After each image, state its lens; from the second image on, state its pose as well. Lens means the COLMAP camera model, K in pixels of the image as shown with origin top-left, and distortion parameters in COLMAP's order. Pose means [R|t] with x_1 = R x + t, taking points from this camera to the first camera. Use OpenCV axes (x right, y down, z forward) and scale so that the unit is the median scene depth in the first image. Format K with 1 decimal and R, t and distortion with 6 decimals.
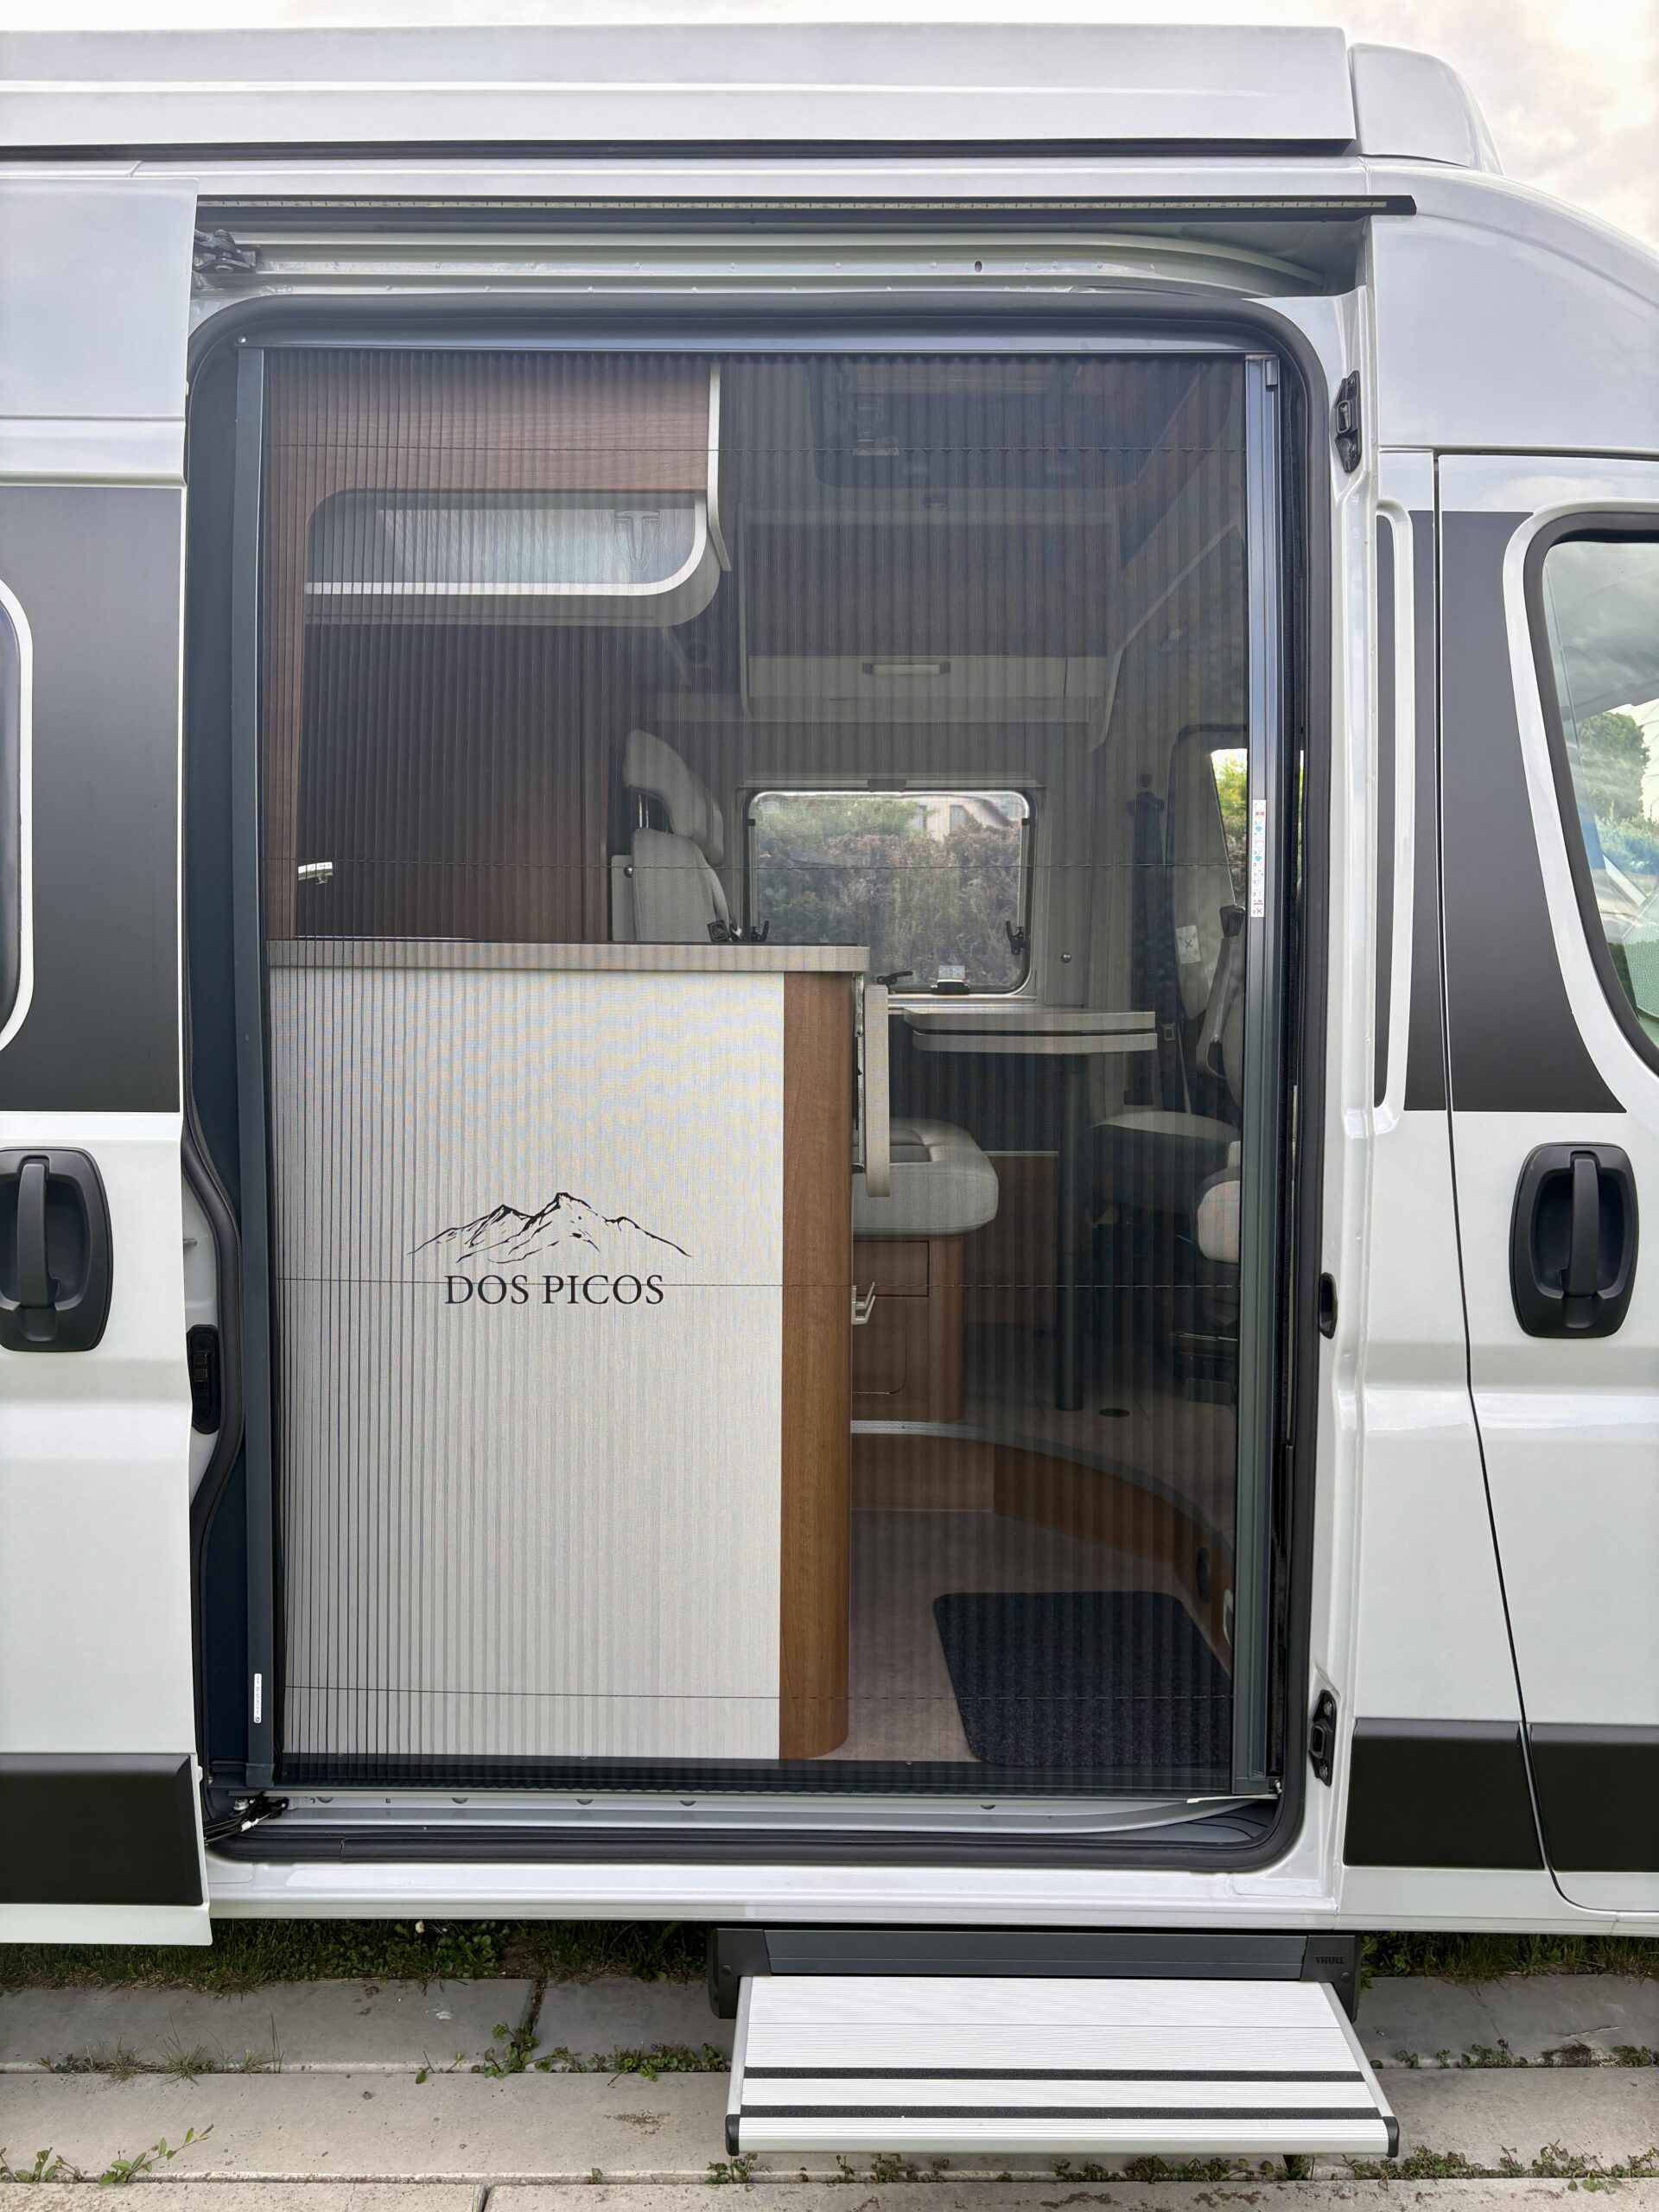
lens RADIAL K [[1666.7, 0, 829.5], [0, 1666.7, 1106.0], [0, 0, 1]] dist [0.044832, -0.066629]
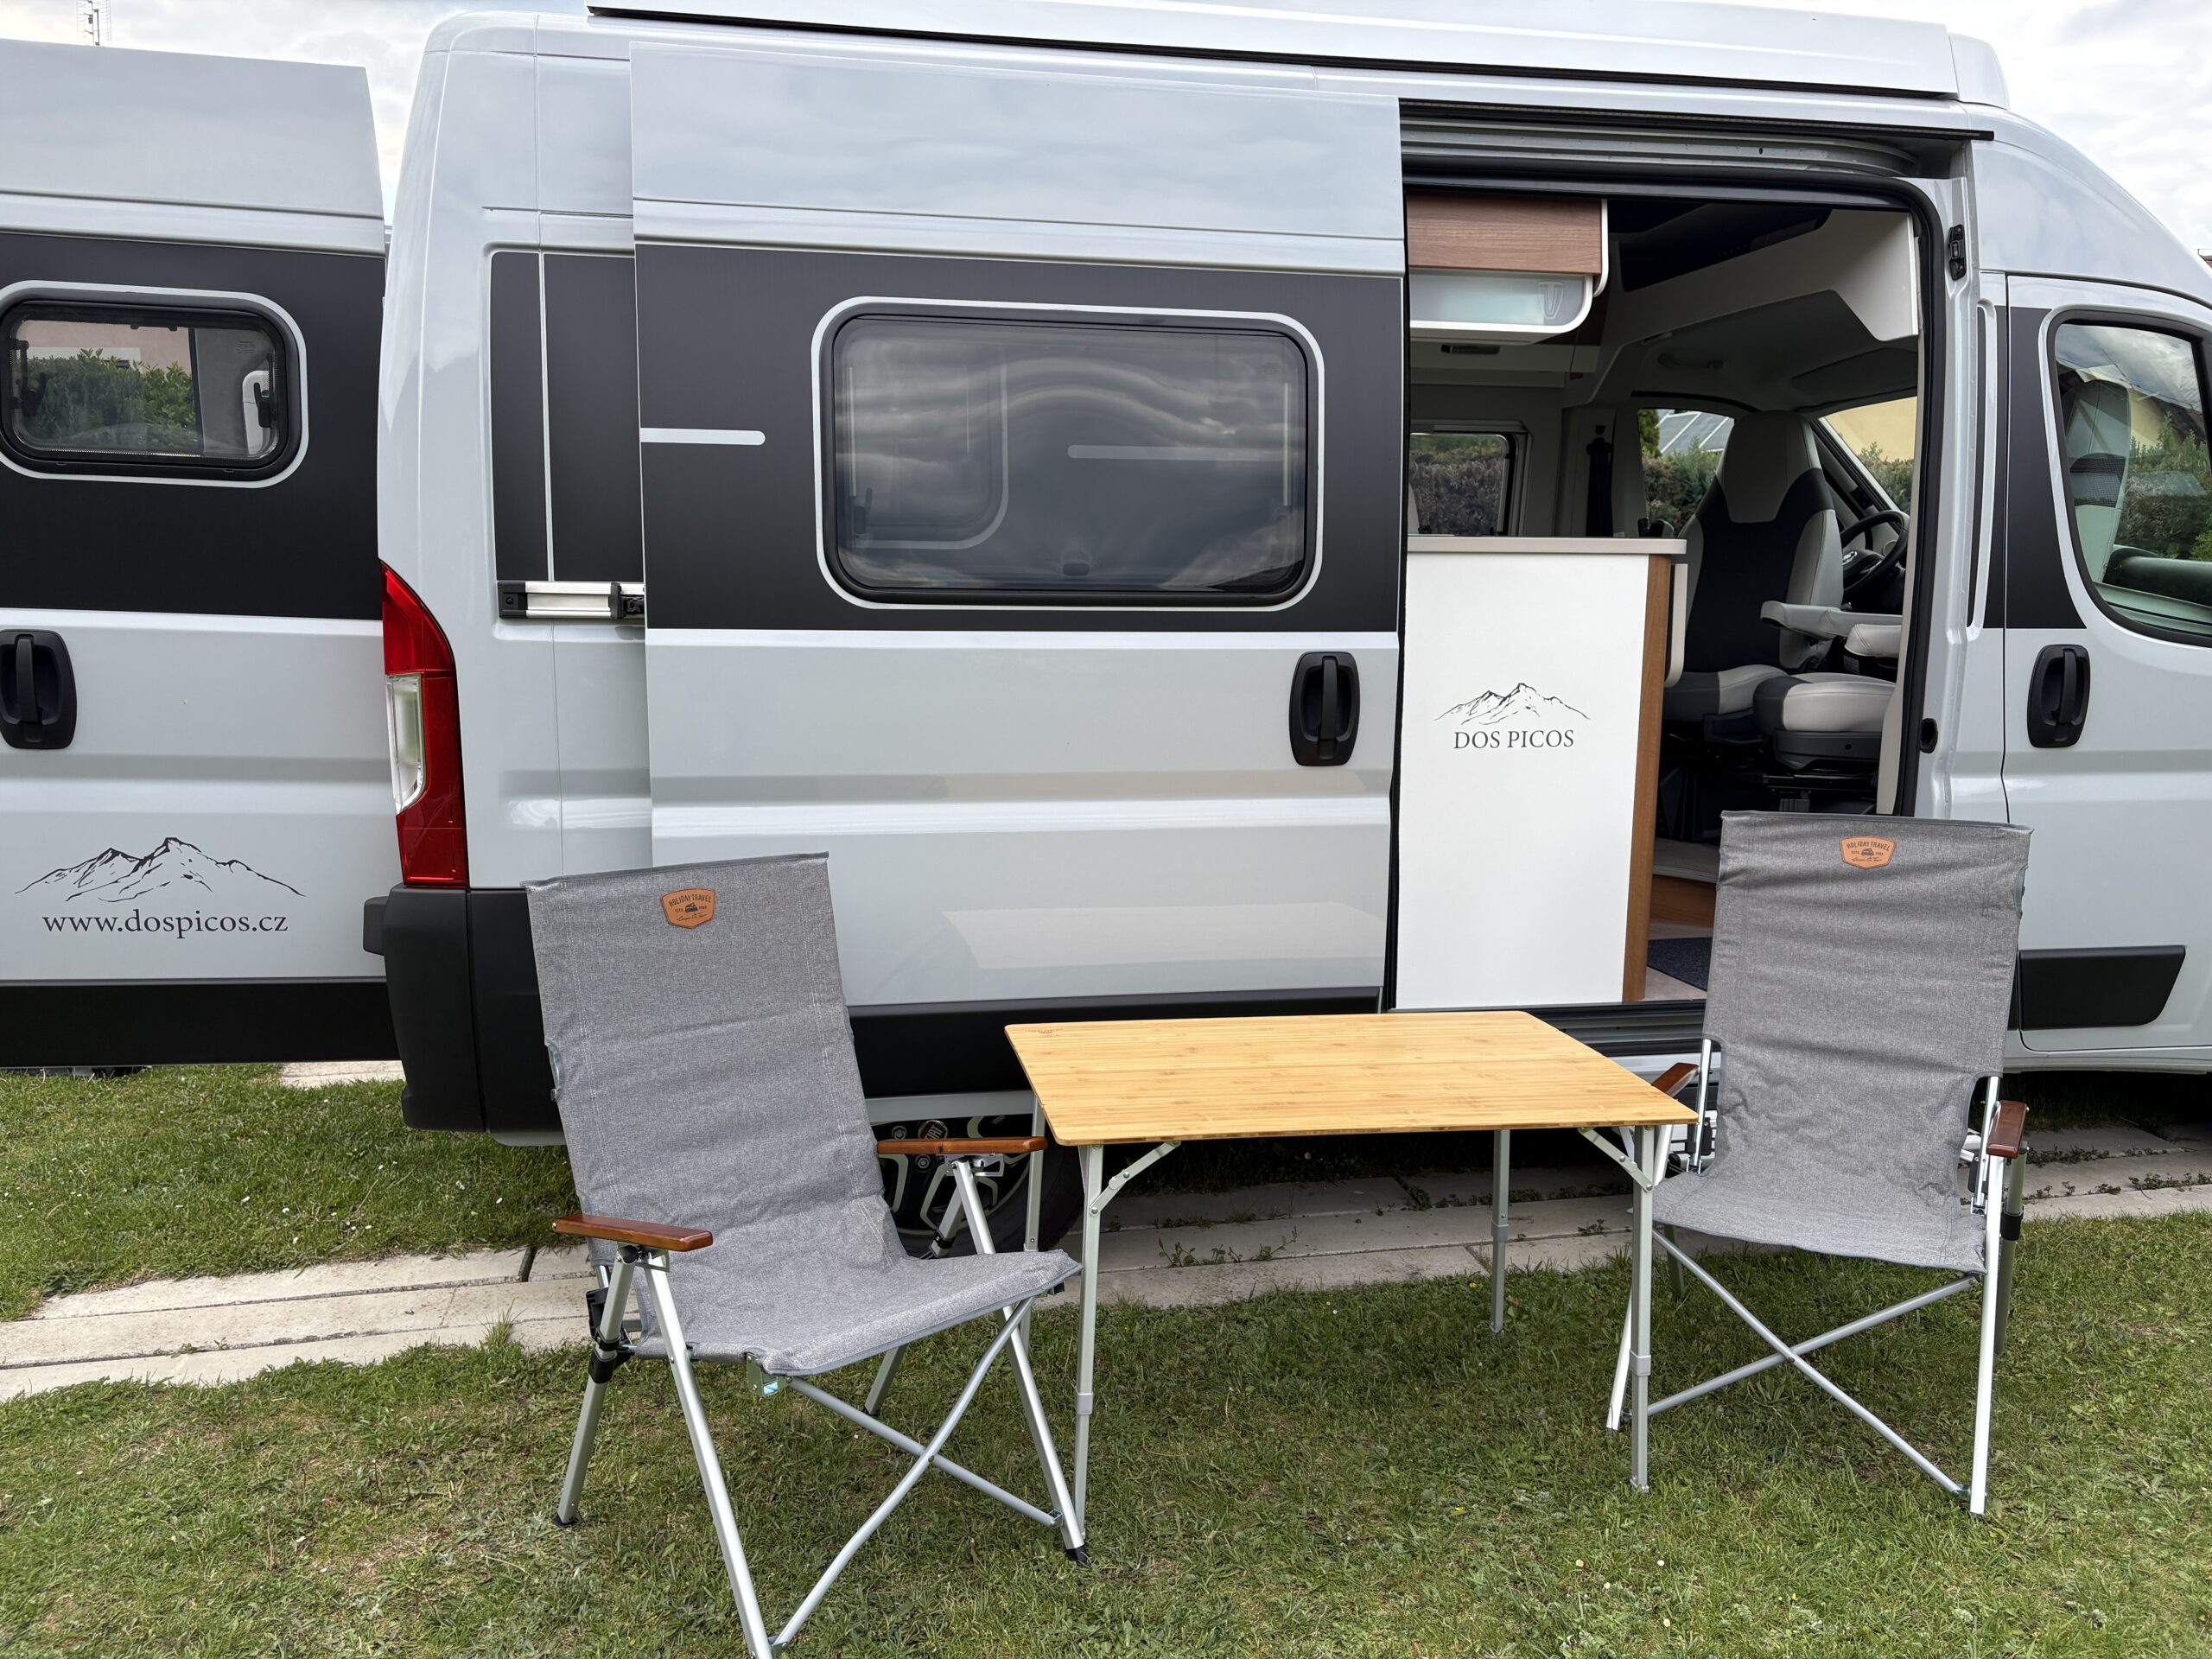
lens RADIAL K [[1666.7, 0, 1067.0], [0, 1666.7, 839.7], [0, 0, 1]] dist [0.044832, -0.066629]
pose [[0.983826, -0.027838, 0.176949, -0.963091], [0.015040, 0.997199, 0.073260, 0.081877], [-0.178492, -0.069414, 0.981490, -0.656007]]
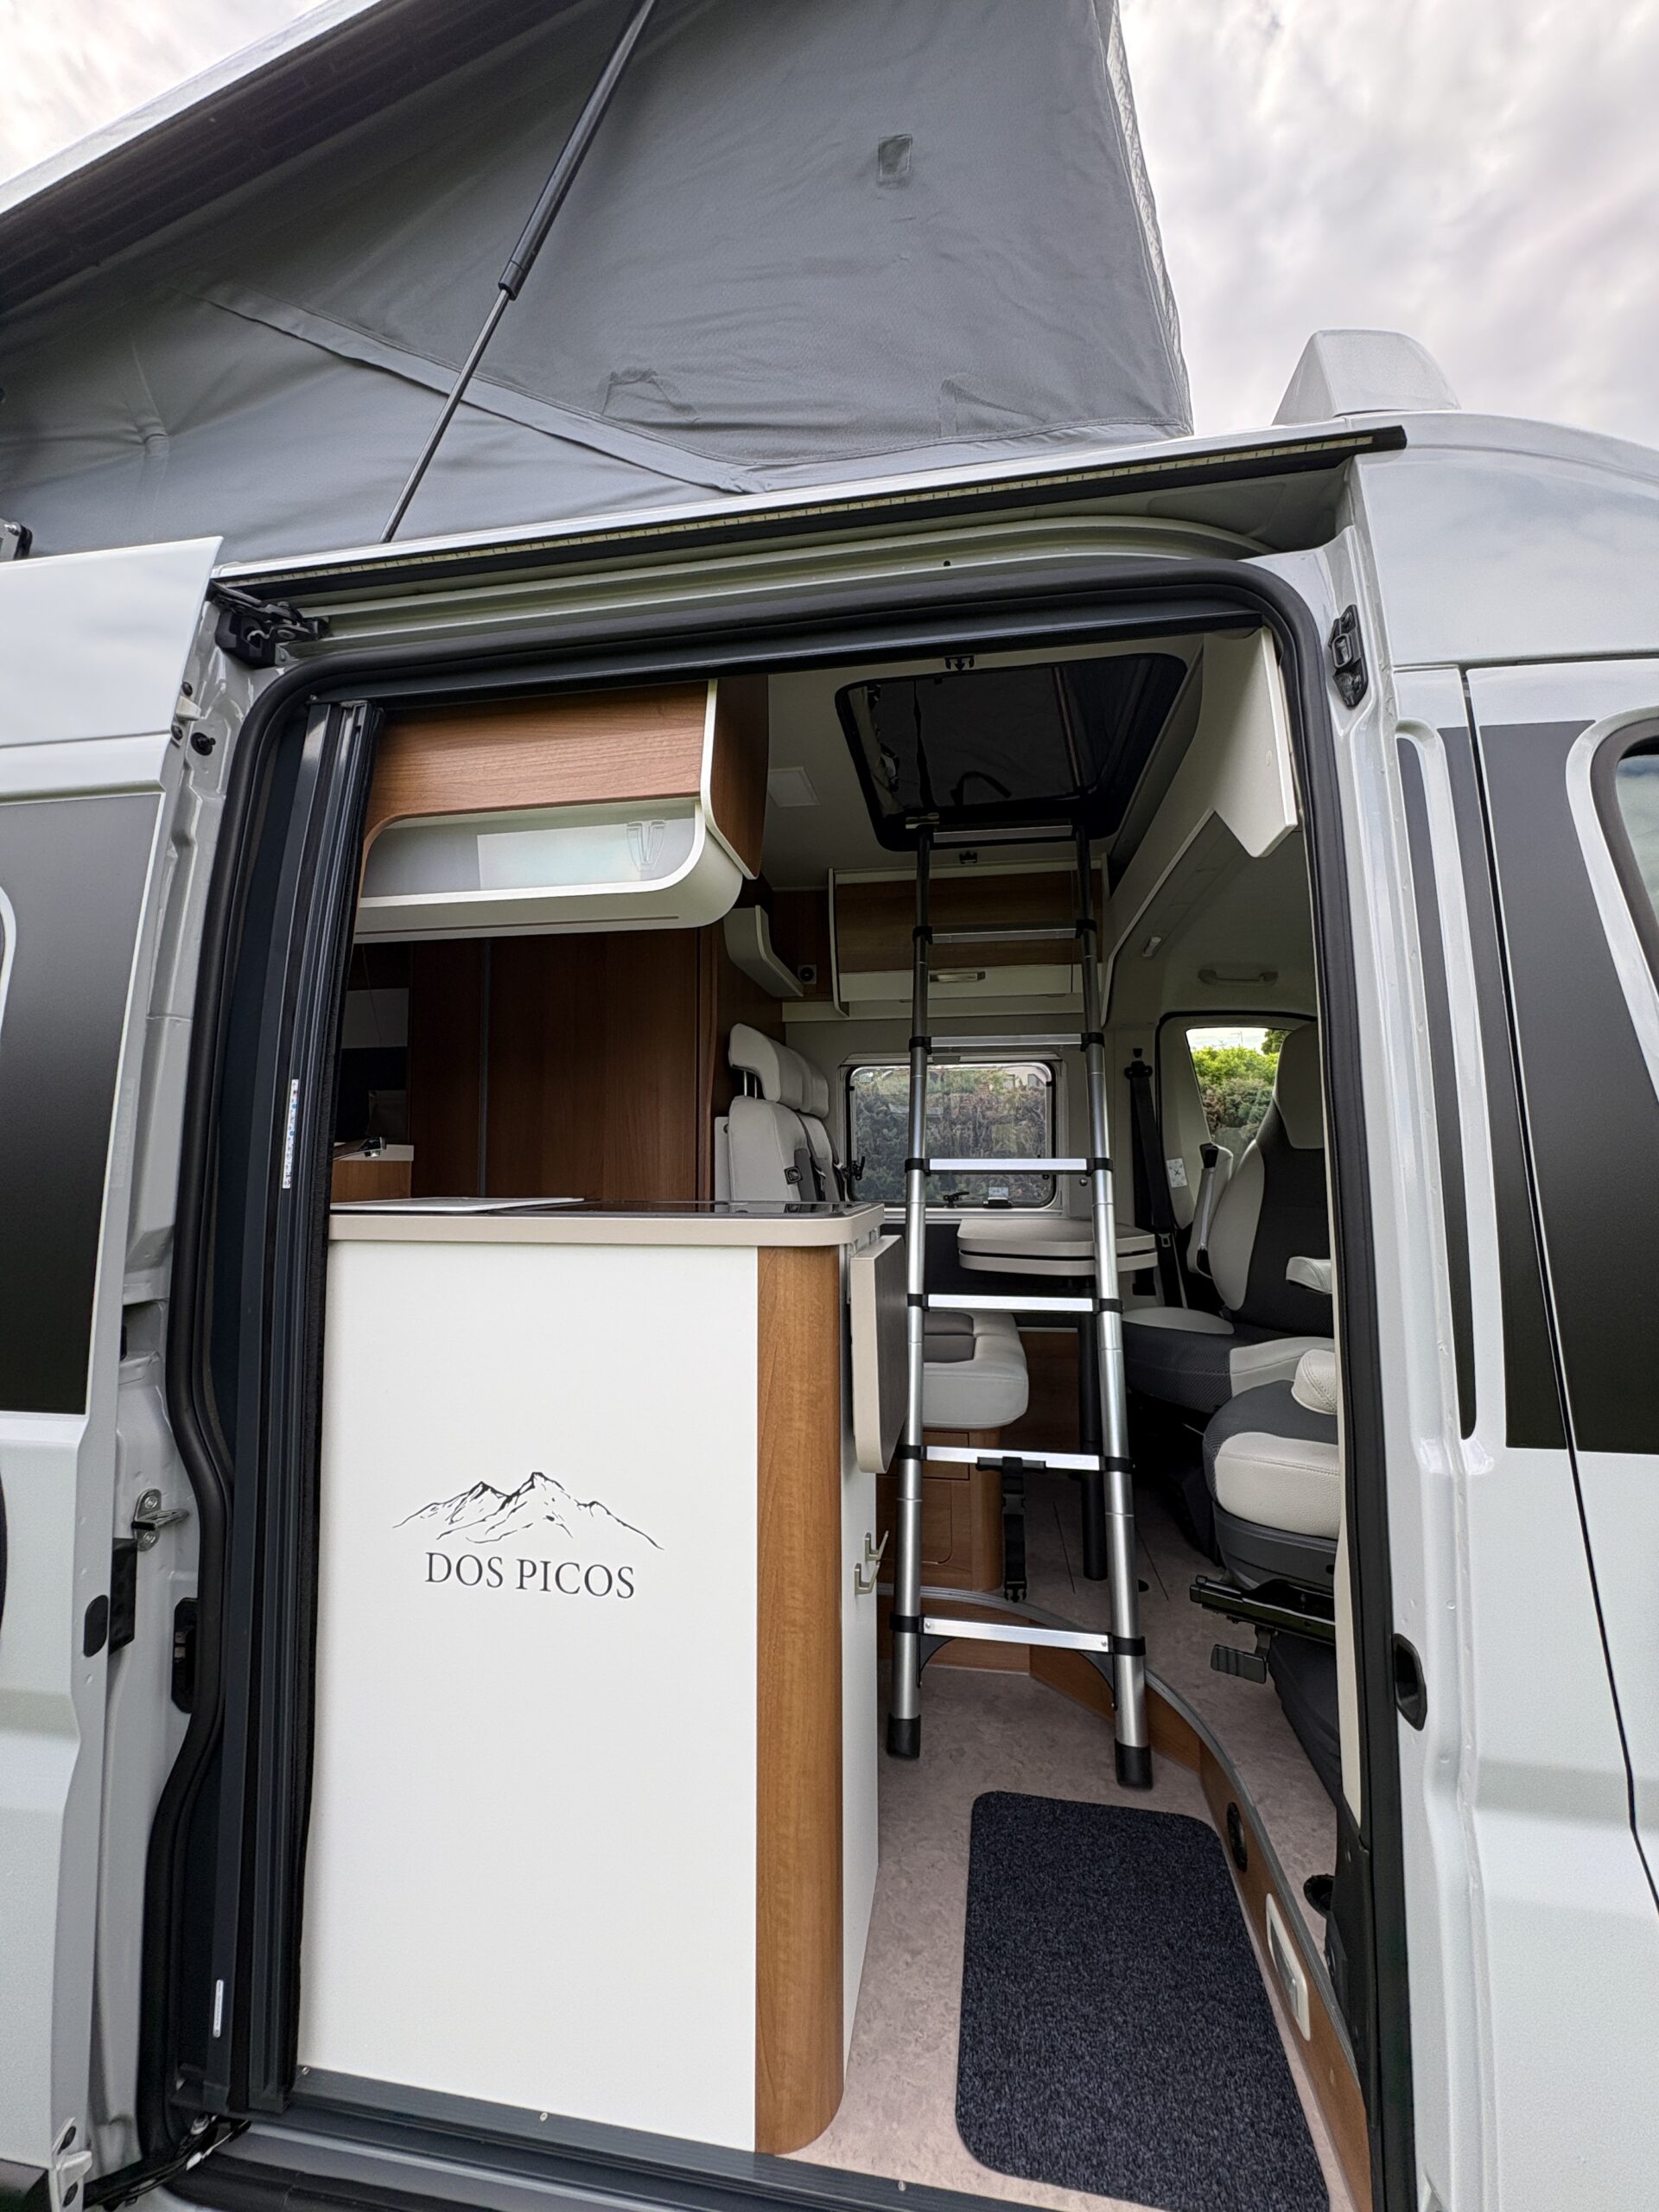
lens RADIAL K [[876.5, 0, 829.2], [0, 876.5, 1104.1], [0, 0, 1]] dist [-0.000143, 0.000161]
pose [[0.987974, -0.018653, -0.153492, 0.093830], [-0.004181, 0.989111, -0.147115, -0.088611], [0.154565, 0.145987, 0.977137, 0.504234]]
